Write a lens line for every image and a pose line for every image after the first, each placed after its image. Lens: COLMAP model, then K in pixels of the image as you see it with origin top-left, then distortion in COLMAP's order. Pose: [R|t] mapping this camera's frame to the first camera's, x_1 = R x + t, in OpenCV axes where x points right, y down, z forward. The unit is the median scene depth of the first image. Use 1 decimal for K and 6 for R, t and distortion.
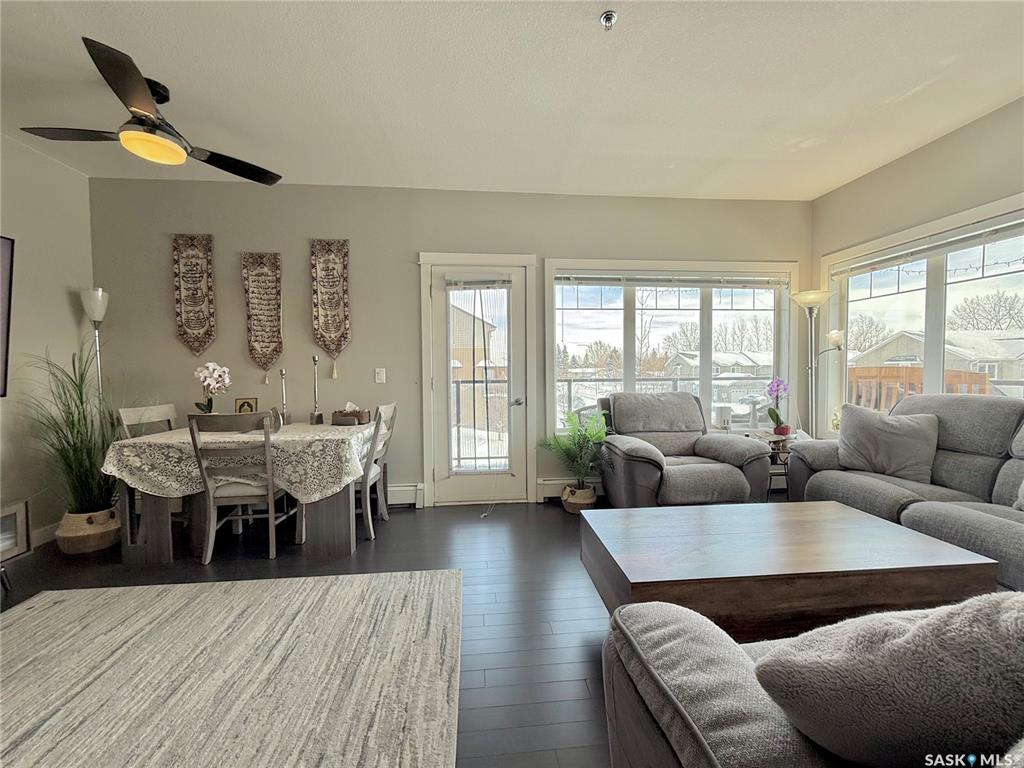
lens RADIAL K [[409.7, 0, 511.5], [0, 409.7, 386.3], [0, 0, 1]] dist [0.003734, -0.000796]
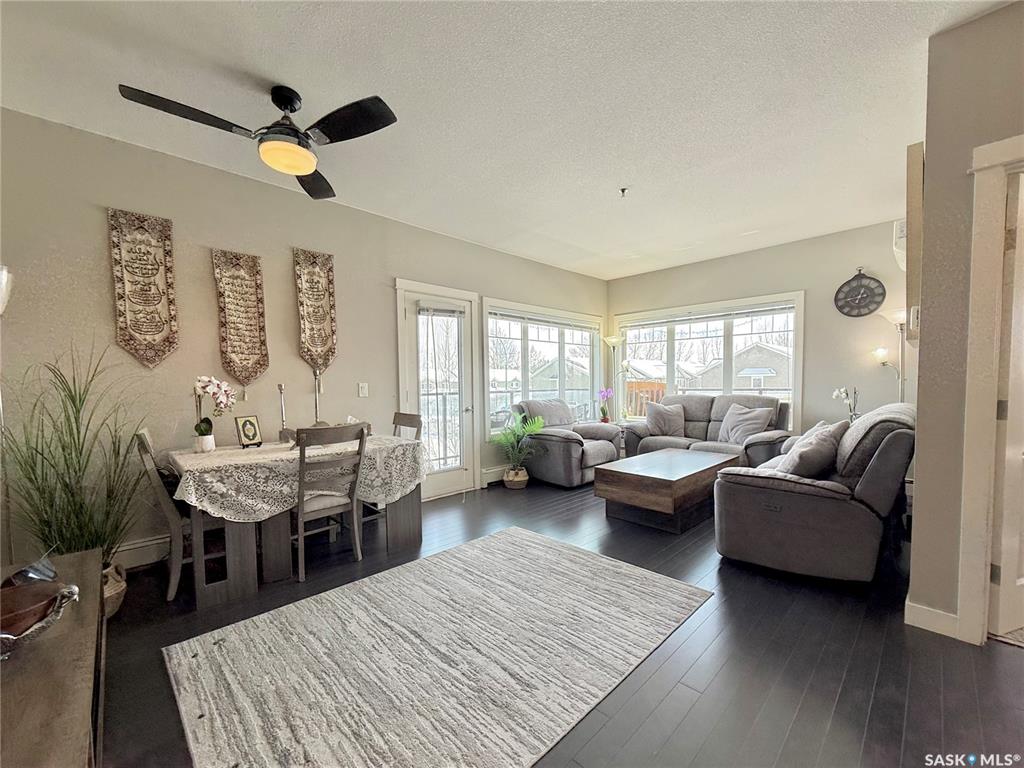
lens RADIAL K [[409.7, 0, 519.5], [0, 409.7, 405.7], [0, 0, 1]] dist [0.003734, -0.000796]
pose [[0.779216, -0.037097, 0.625657, -0.711018], [0.031345, 0.999304, 0.020214, 0.006470], [-0.625971, 0.003860, 0.779837, -0.074706]]
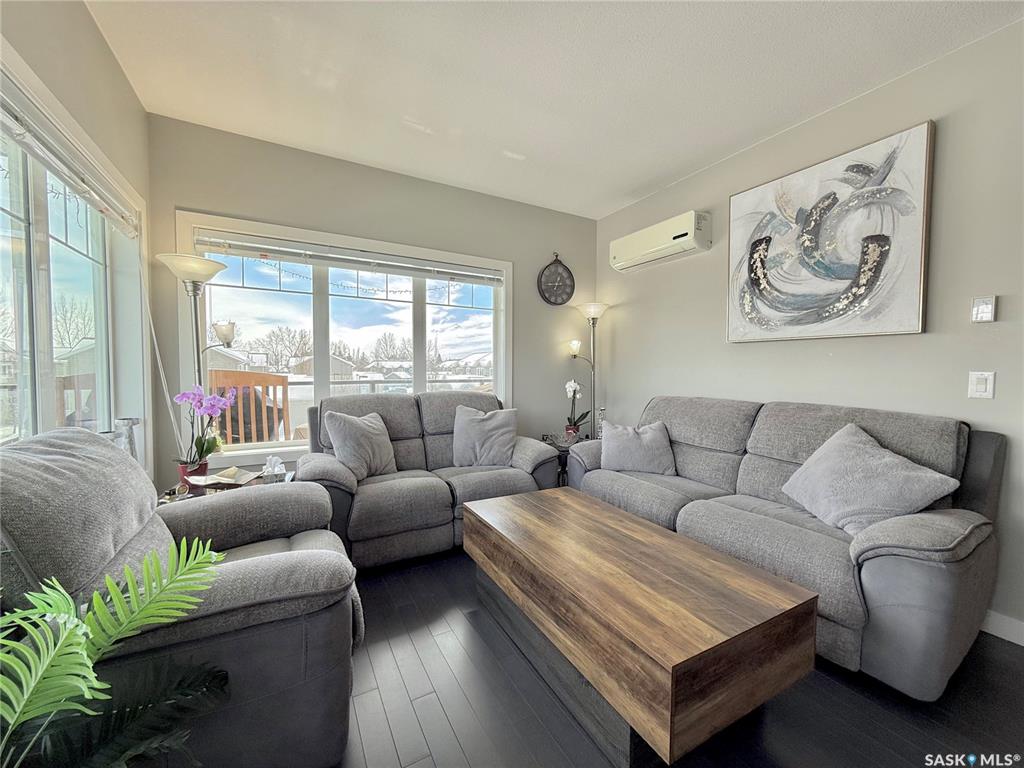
lens RADIAL K [[409.7, 0, 514.8], [0, 409.7, 383.7], [0, 0, 1]] dist [0.003734, -0.000796]
pose [[-0.391729, -0.026890, 0.919688, -0.131659], [0.032626, 0.998538, 0.043092, -0.037394], [-0.919502, 0.046886, -0.390279, 0.869168]]
